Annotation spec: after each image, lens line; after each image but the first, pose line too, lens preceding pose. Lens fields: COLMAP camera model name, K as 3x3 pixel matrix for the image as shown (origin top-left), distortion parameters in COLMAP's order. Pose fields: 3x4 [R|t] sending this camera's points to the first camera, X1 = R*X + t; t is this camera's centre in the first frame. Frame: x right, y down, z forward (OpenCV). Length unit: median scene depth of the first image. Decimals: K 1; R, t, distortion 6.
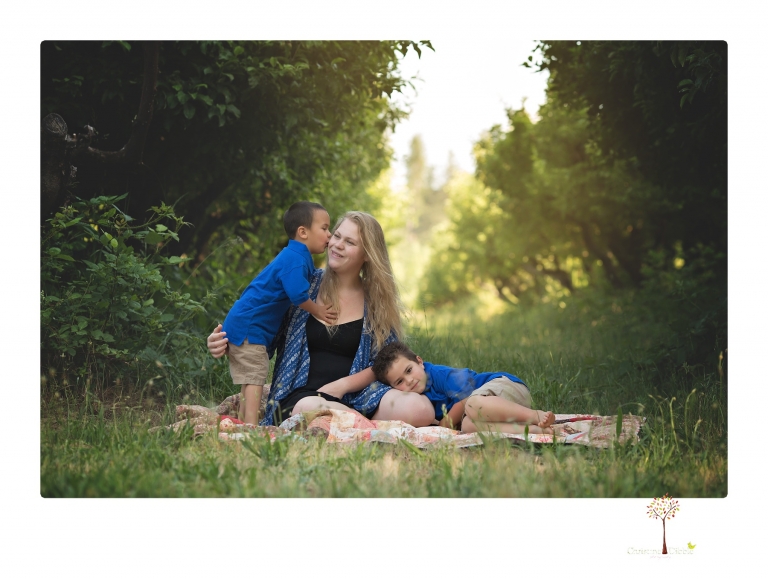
lens RADIAL K [[2557.8, 0, 384.0], [0, 2557.8, 290.5], [0, 0, 1]] dist [0.270525, -0.993664]
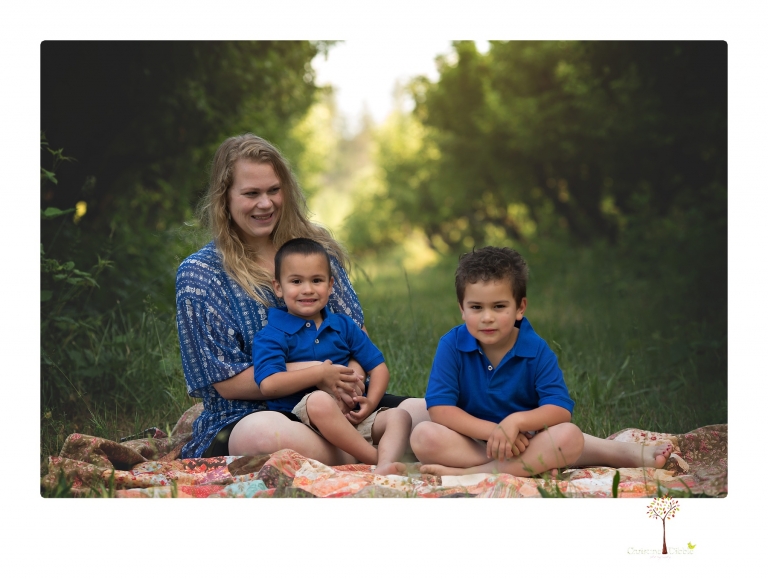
lens RADIAL K [[2557.8, 0, 384.0], [0, 2557.8, 290.5], [0, 0, 1]] dist [0.270525, -0.993664]
pose [[0.999297, -0.017035, 0.033386, -0.010026], [0.016366, 0.999662, 0.020211, -0.002337], [-0.033719, -0.019650, 0.999238, 0.197567]]
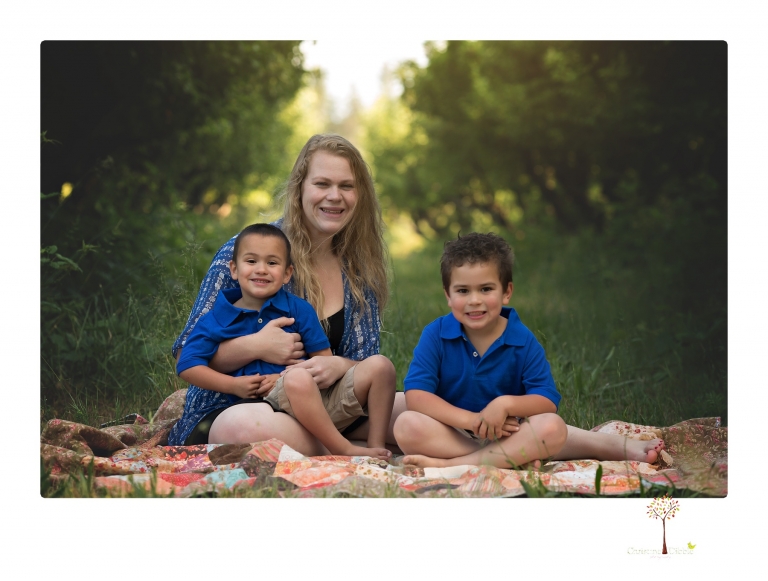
lens RADIAL K [[2557.8, 0, 384.0], [0, 2557.8, 290.5], [0, 0, 1]] dist [0.270525, -0.993664]
pose [[0.999240, -0.004099, 0.038764, -0.009667], [0.003073, 0.999644, 0.026489, -0.002930], [-0.038859, -0.026349, 0.998897, 0.200383]]
